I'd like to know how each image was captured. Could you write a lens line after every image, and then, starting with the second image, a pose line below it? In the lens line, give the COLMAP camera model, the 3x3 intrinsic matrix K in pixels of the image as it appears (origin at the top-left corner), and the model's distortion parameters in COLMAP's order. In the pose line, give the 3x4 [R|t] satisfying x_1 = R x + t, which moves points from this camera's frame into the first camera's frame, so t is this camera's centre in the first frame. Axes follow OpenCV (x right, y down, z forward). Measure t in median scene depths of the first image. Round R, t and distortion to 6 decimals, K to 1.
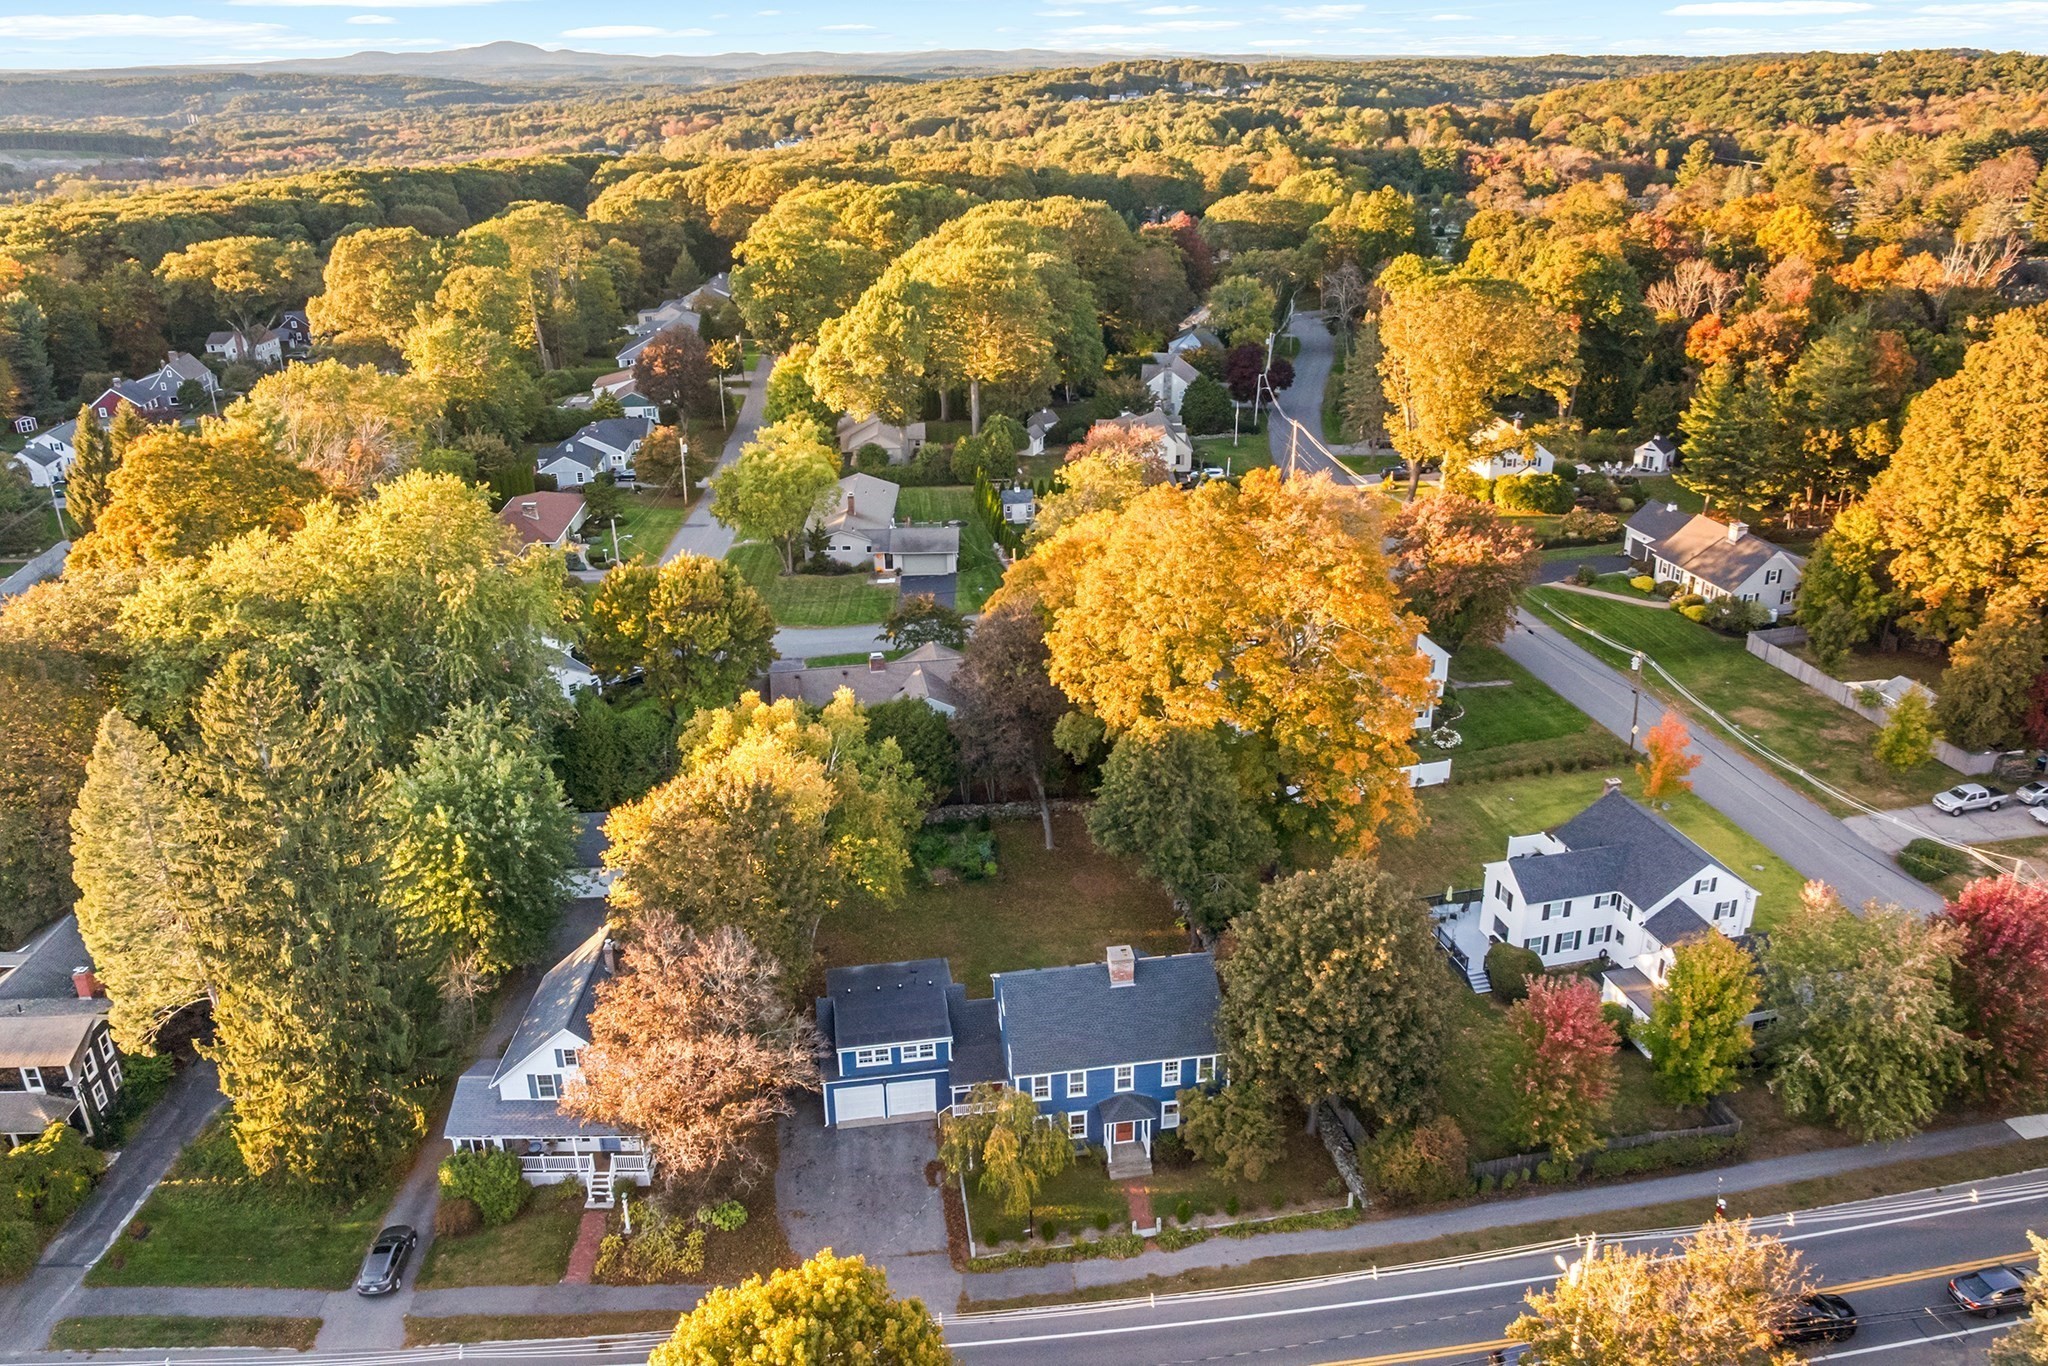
lens RADIAL K [[1485.6, 0, 1024.0], [0, 1485.6, 685.1], [0, 0, 1]] dist [-0.010706, -0.003280]
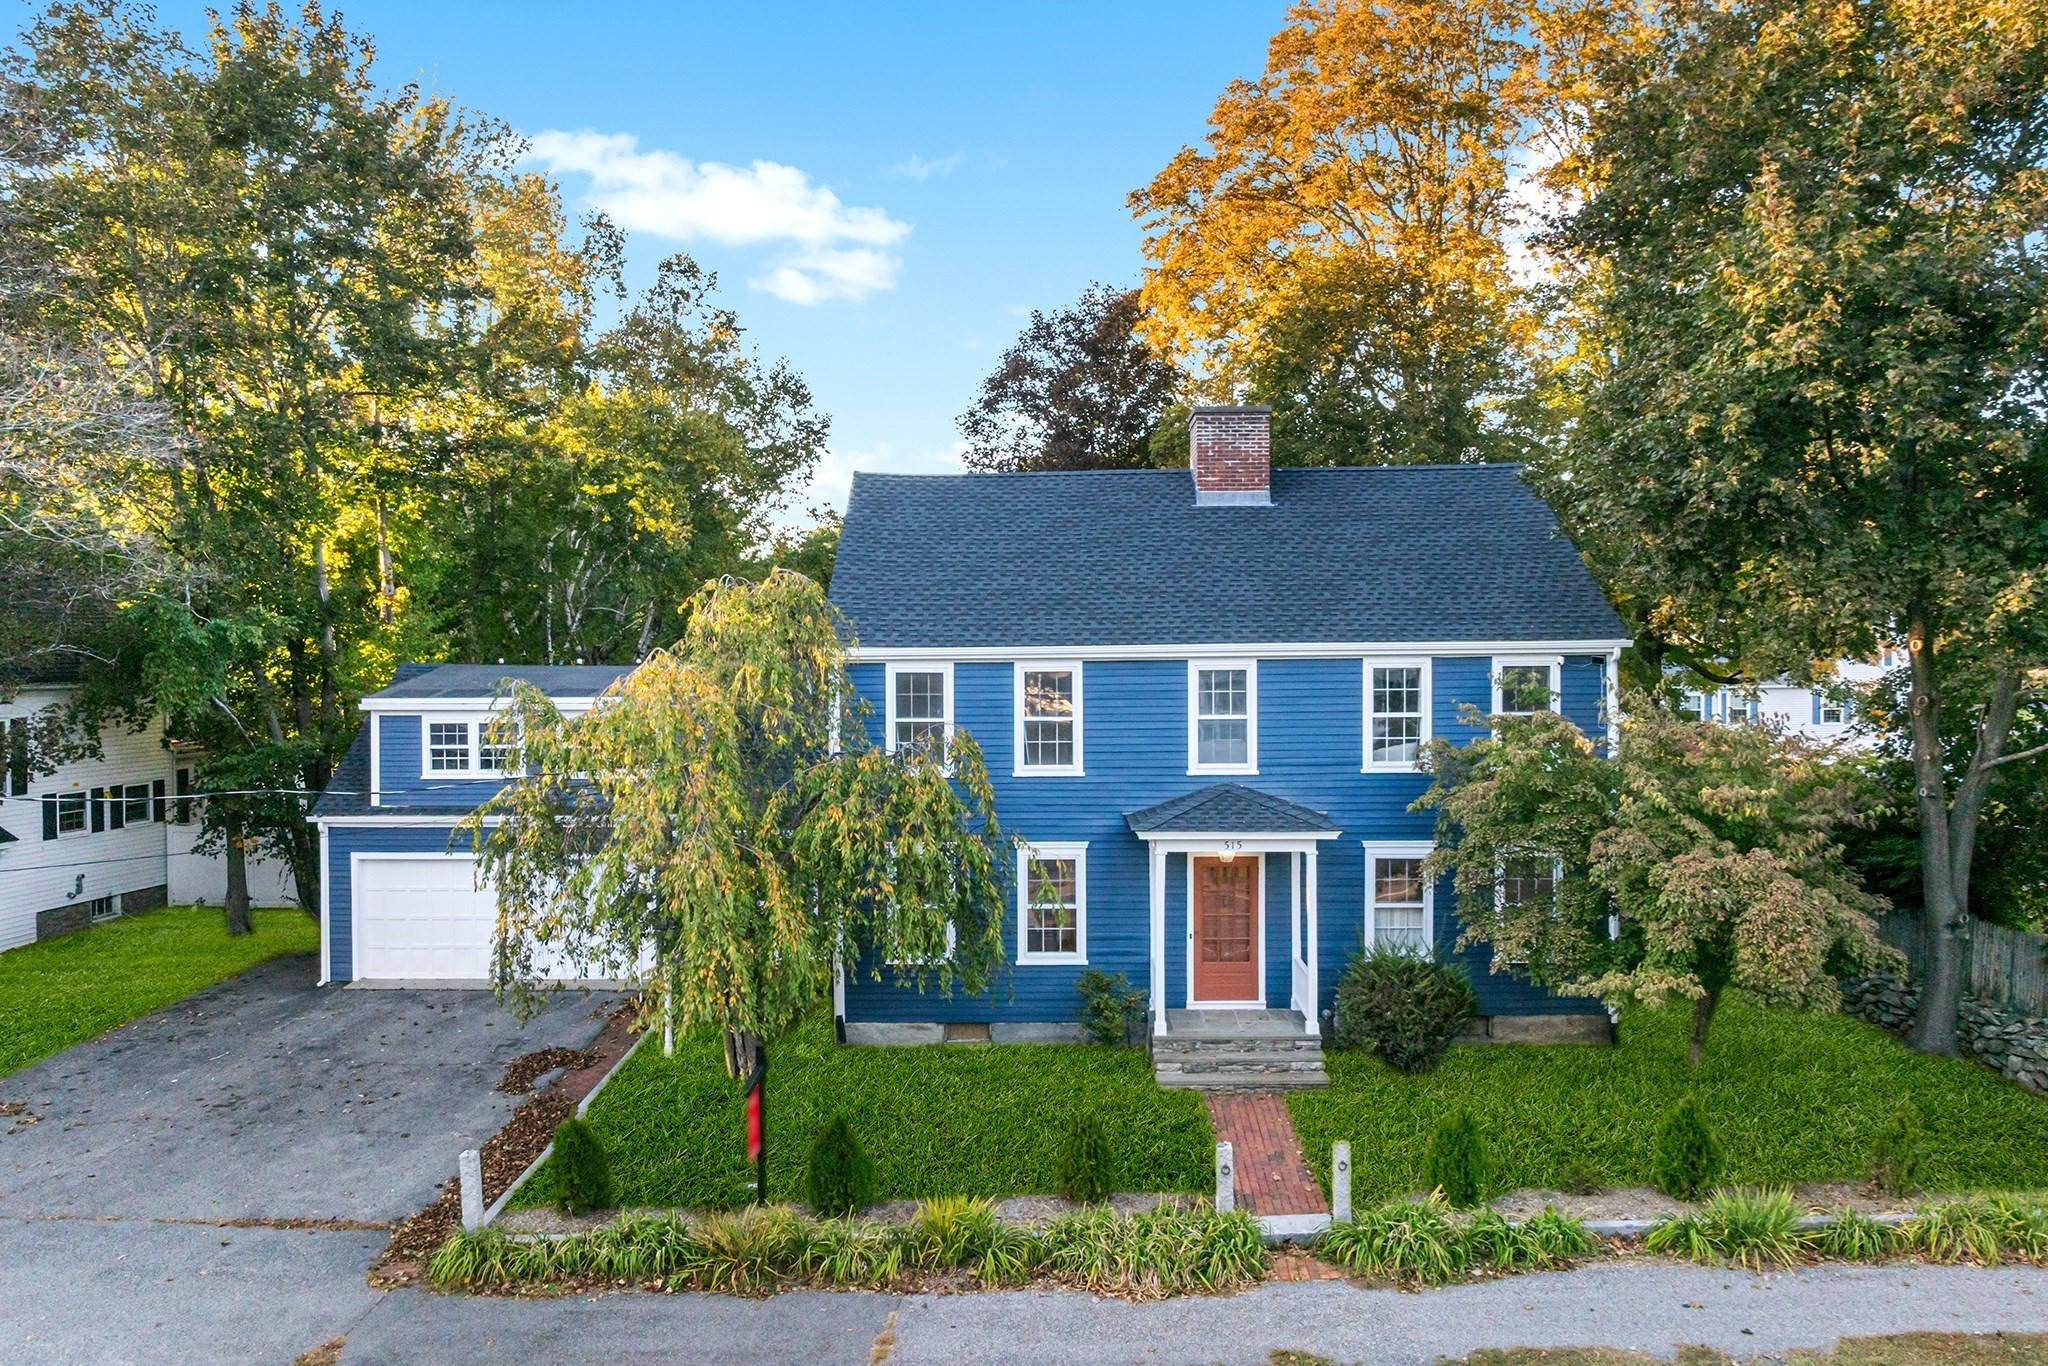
lens RADIAL K [[1485.6, 0, 1025.0], [0, 1485.6, 683.3], [0, 0, 1]] dist [-0.010706, -0.003280]
pose [[0.987655, 0.021756, -0.155124, 0.073515], [-0.076052, 0.932356, -0.353452, 0.357449], [0.136941, 0.360886, 0.922501, 0.732131]]
